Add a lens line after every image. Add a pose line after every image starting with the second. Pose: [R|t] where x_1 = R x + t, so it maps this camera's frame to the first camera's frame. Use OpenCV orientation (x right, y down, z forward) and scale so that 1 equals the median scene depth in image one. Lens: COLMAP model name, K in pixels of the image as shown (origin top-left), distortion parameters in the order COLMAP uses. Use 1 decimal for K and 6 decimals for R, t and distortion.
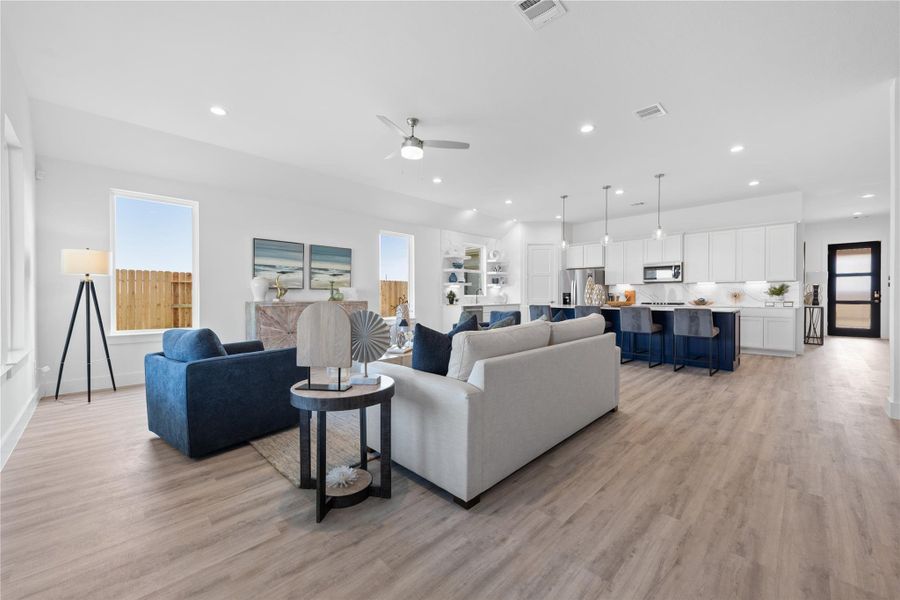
lens RADIAL K [[354.8, 0, 452.0], [0, 354.8, 297.9], [0, 0, 1]] dist [0.001502, -0.000041]
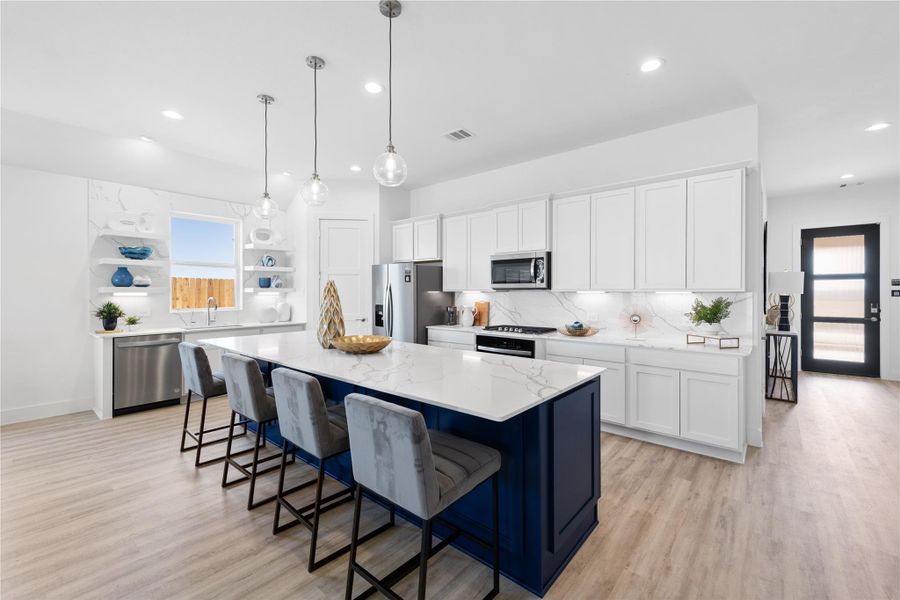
lens RADIAL K [[381.2, 0, 452.5], [0, 381.2, 291.9], [0, 0, 1]] dist [0.004112, -0.000213]
pose [[0.996418, 0.004513, 0.084439, 0.462234], [-0.003856, 0.999961, -0.007947, -0.036160], [-0.084471, 0.007593, 0.996397, 0.454148]]
